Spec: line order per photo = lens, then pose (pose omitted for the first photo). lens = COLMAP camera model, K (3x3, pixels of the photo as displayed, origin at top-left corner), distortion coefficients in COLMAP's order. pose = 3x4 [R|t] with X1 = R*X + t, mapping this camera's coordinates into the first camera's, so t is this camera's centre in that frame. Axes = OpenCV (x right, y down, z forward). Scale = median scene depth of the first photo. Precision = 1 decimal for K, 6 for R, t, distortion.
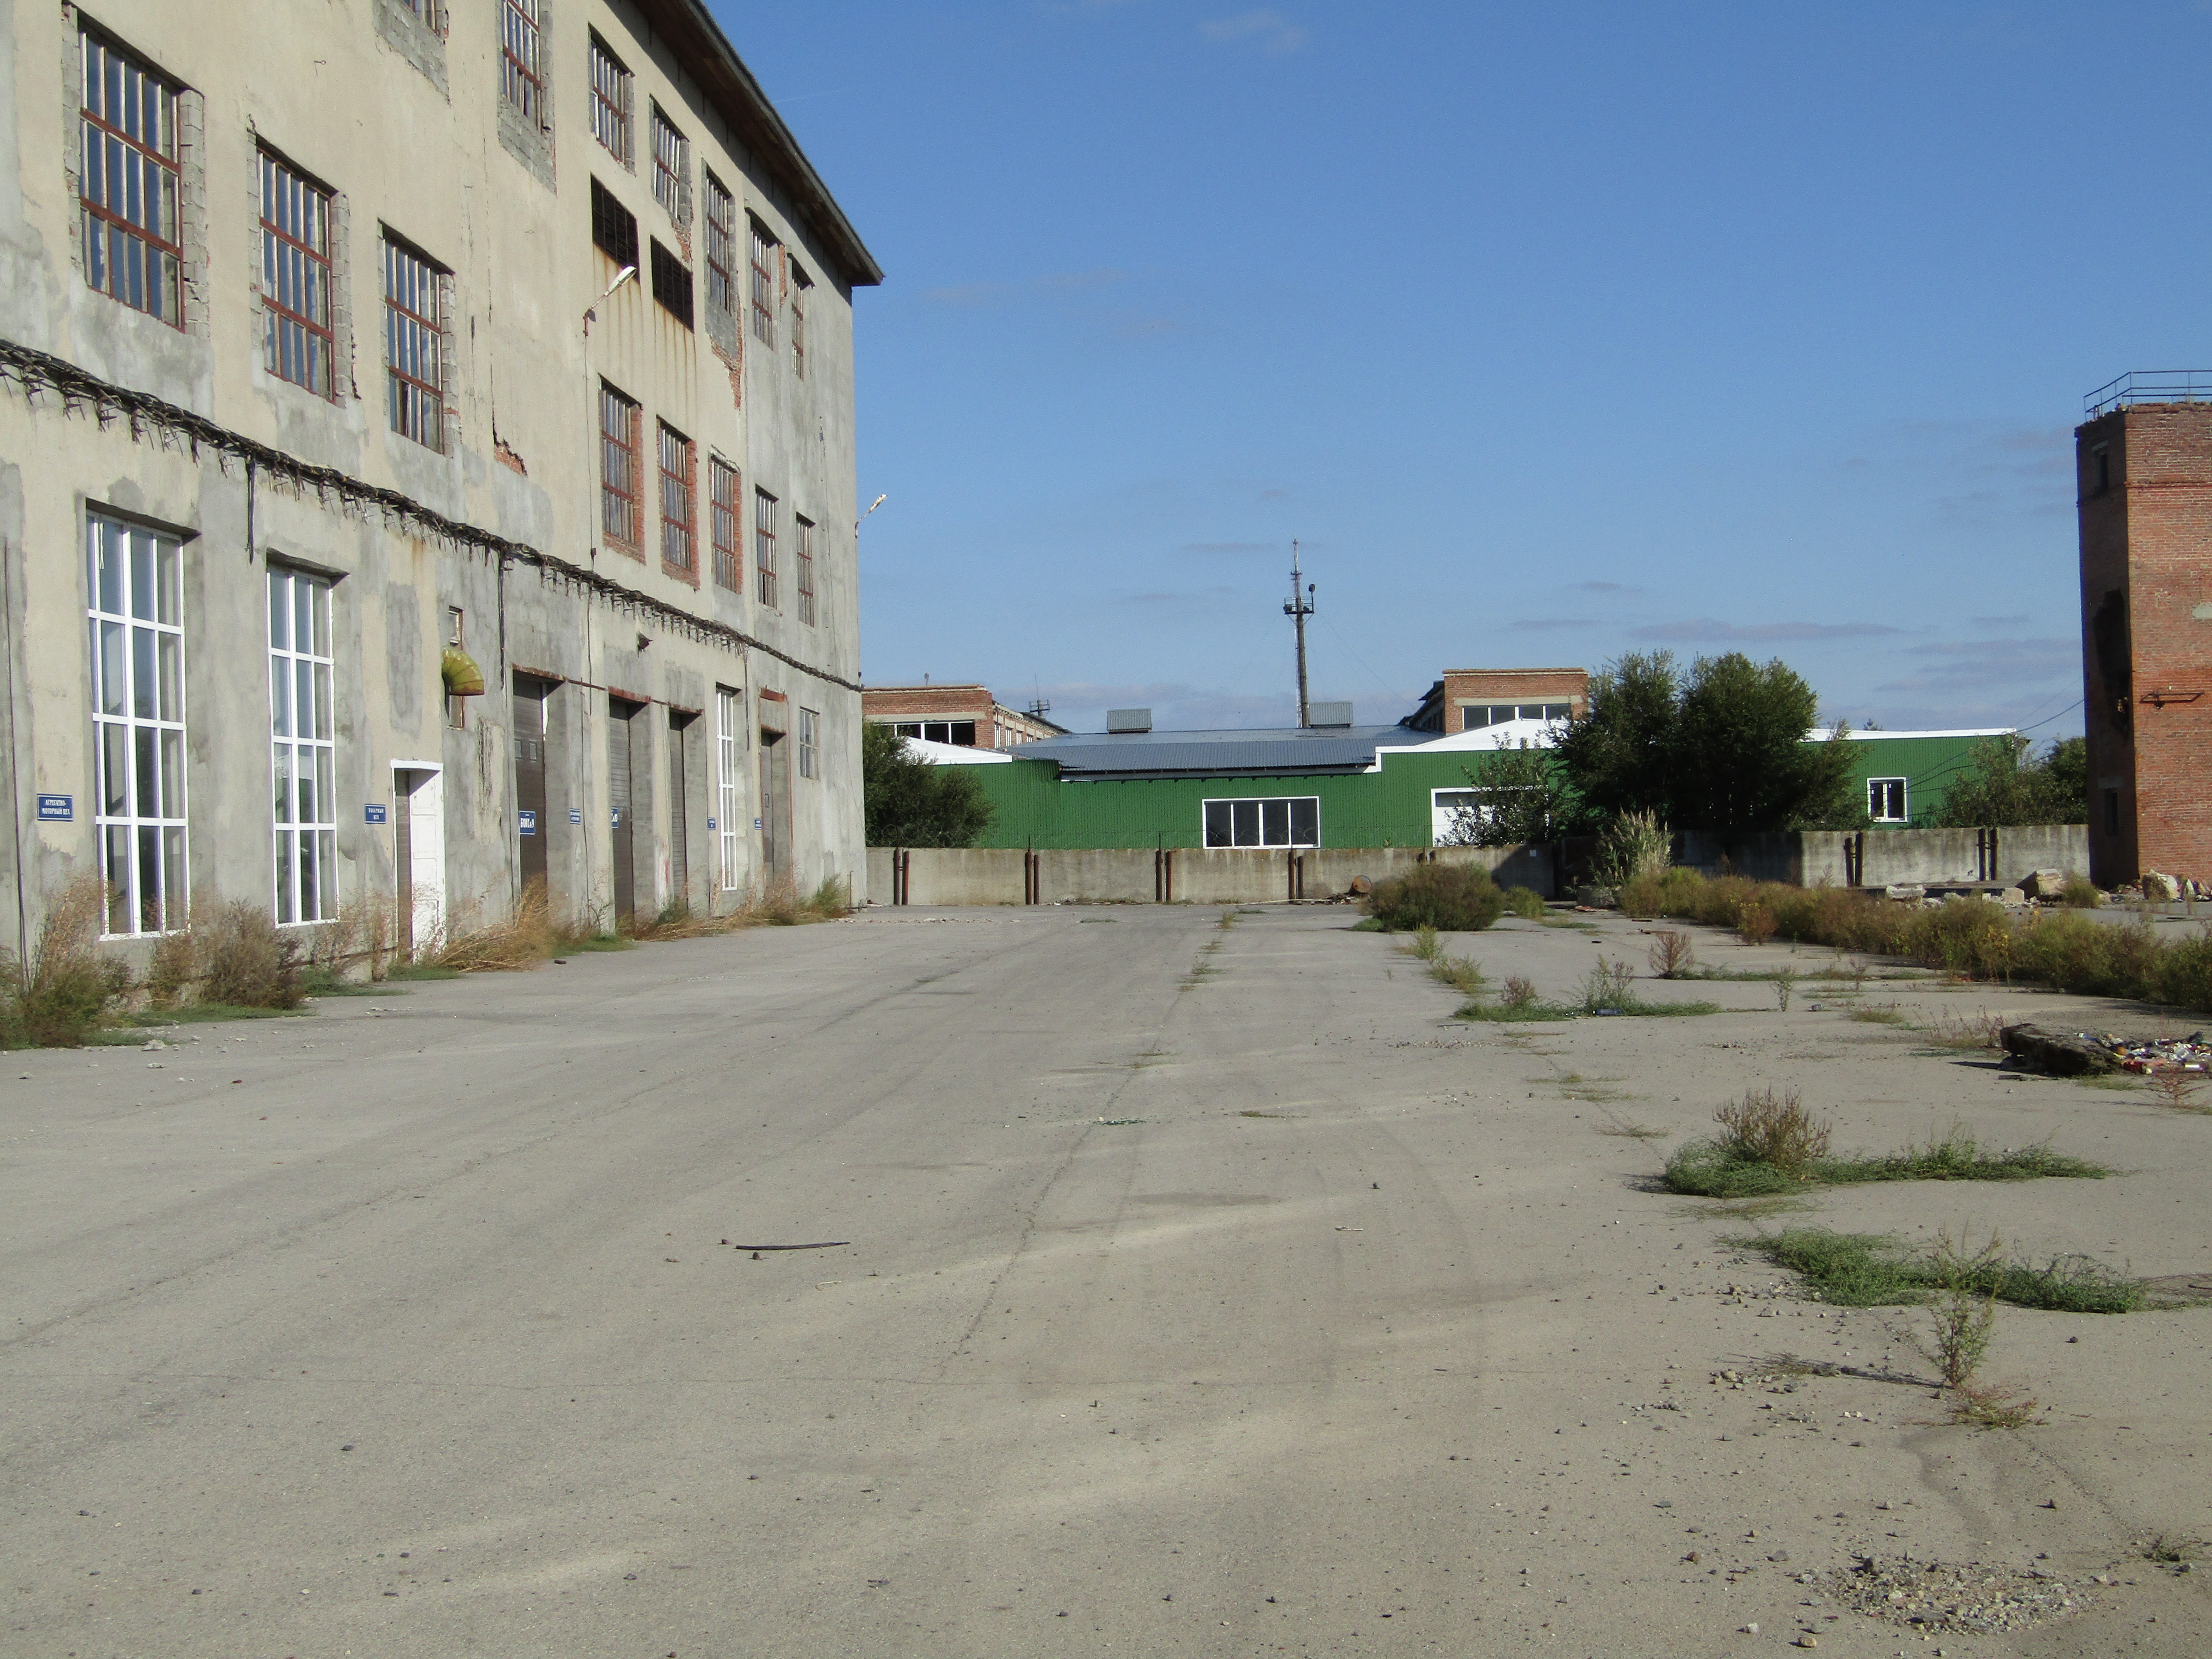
lens RADIAL K [[3624.6, 0, 1106.0], [0, 3624.6, 828.0], [0, 0, 1]] dist [-0.021625, 0.000000]
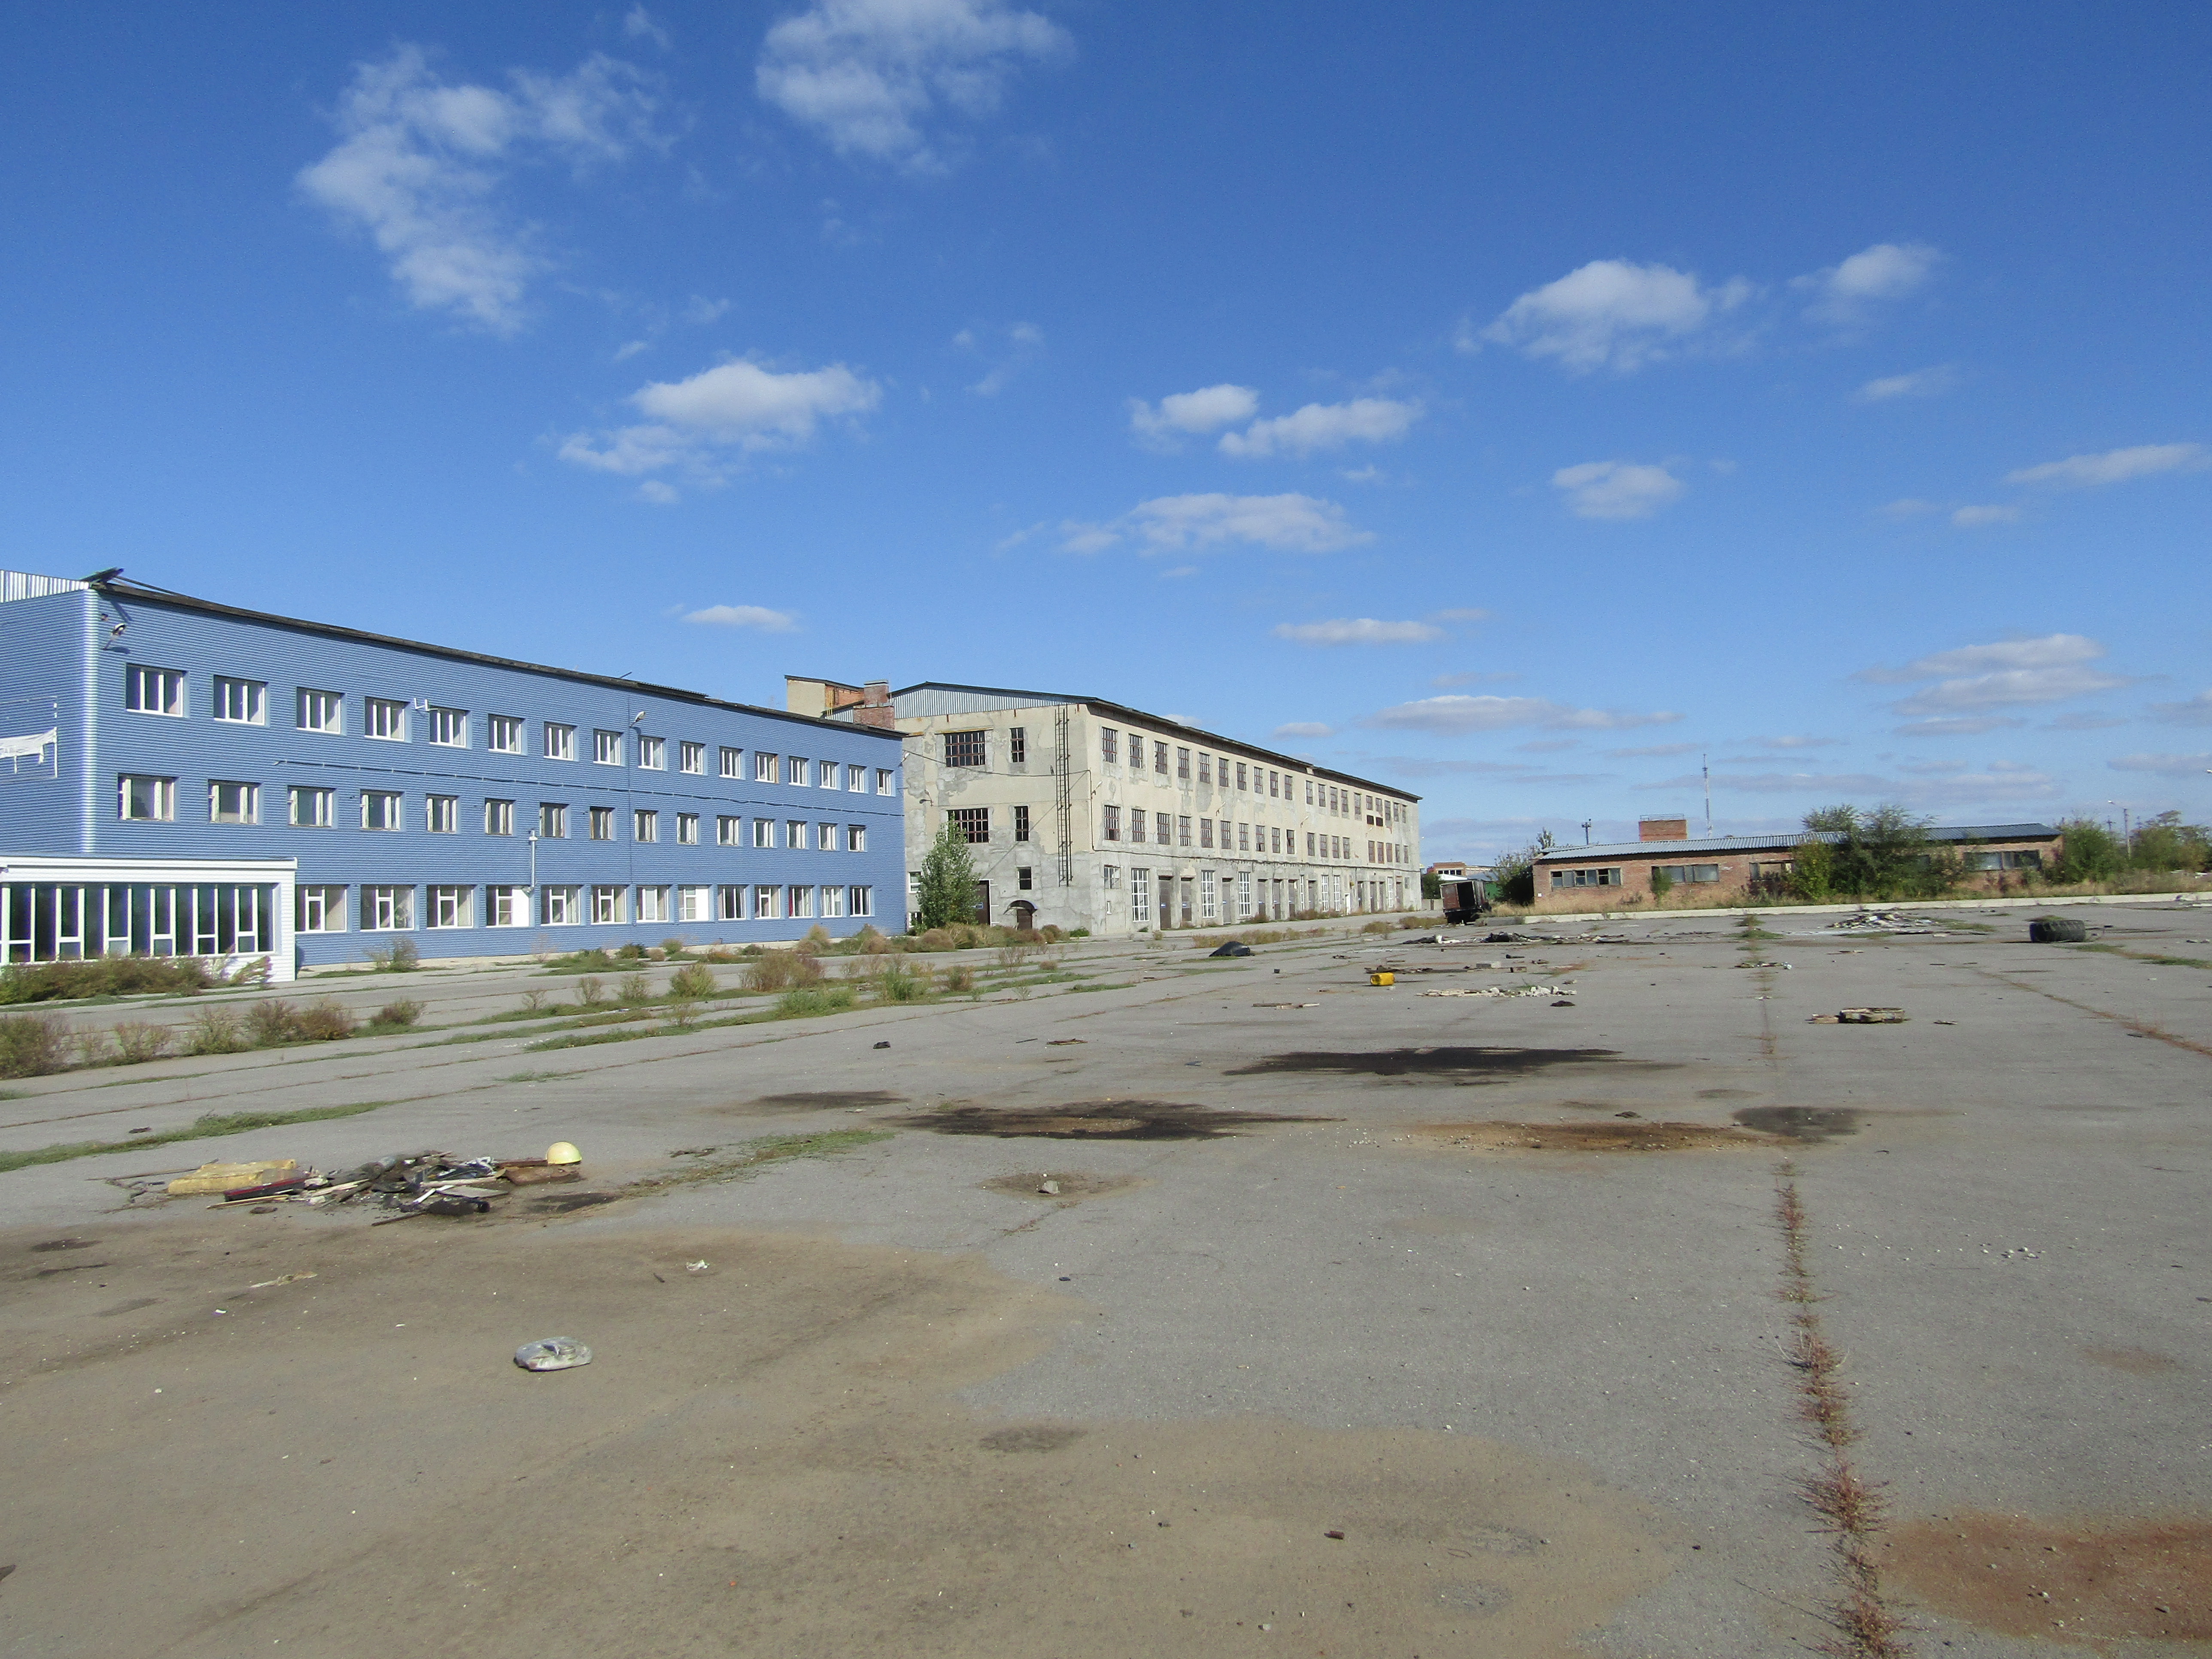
lens RADIAL K [[1570.8, 0, 1105.5], [0, 1570.8, 827.1], [0, 0, 1]] dist [-0.000936, -0.006539]
pose [[0.948059, -0.016675, -0.317658, 0.350092], [0.005237, 0.999308, -0.036827, -0.028931], [0.318052, 0.033251, 0.947490, -2.097666]]
